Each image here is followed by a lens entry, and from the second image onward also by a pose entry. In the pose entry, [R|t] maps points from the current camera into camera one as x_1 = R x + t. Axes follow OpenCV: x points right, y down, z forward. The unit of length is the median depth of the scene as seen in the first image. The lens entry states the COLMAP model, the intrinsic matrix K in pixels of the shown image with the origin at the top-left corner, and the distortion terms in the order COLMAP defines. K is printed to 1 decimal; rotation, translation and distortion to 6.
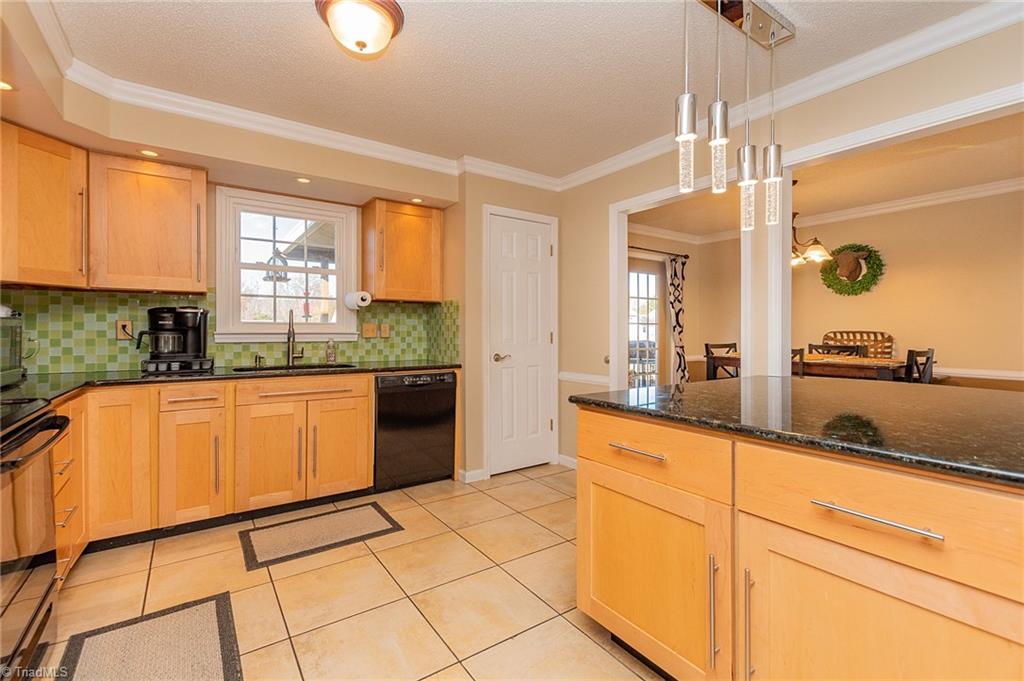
lens RADIAL K [[454.3, 0, 504.0], [0, 454.3, 324.9], [0, 0, 1]] dist [0.004081, -0.002792]
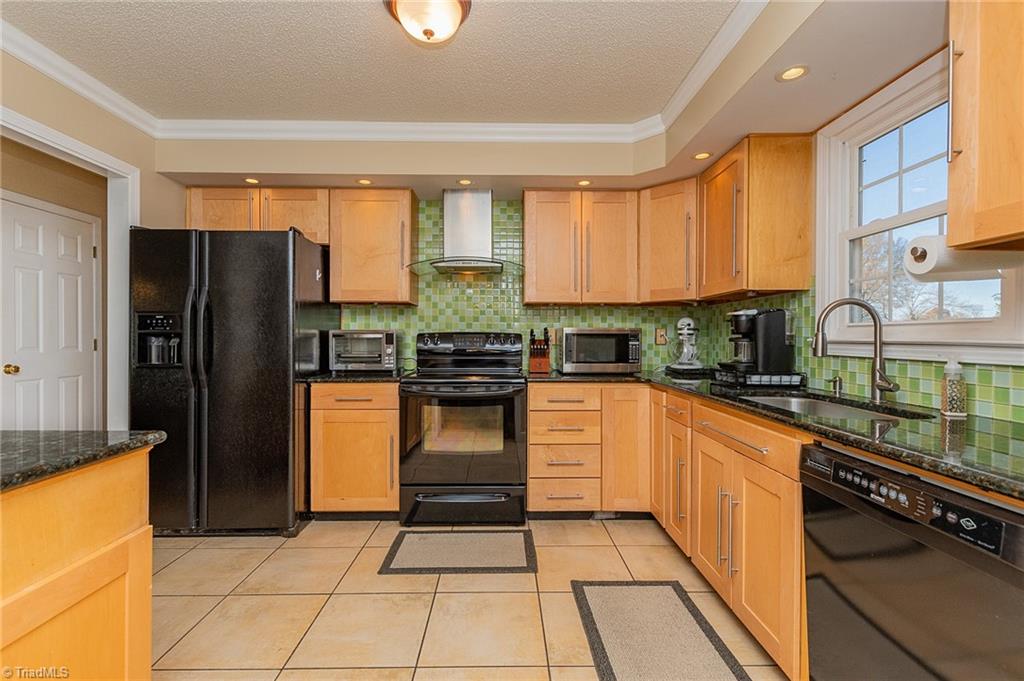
lens RADIAL K [[454.3, 0, 504.7], [0, 454.3, 340.2], [0, 0, 1]] dist [0.004081, -0.002792]
pose [[-0.562896, 0.003933, -0.826519, 0.284516], [0.007775, 0.999970, -0.000537, 0.018345], [0.826491, -0.006729, -0.562909, 1.262497]]
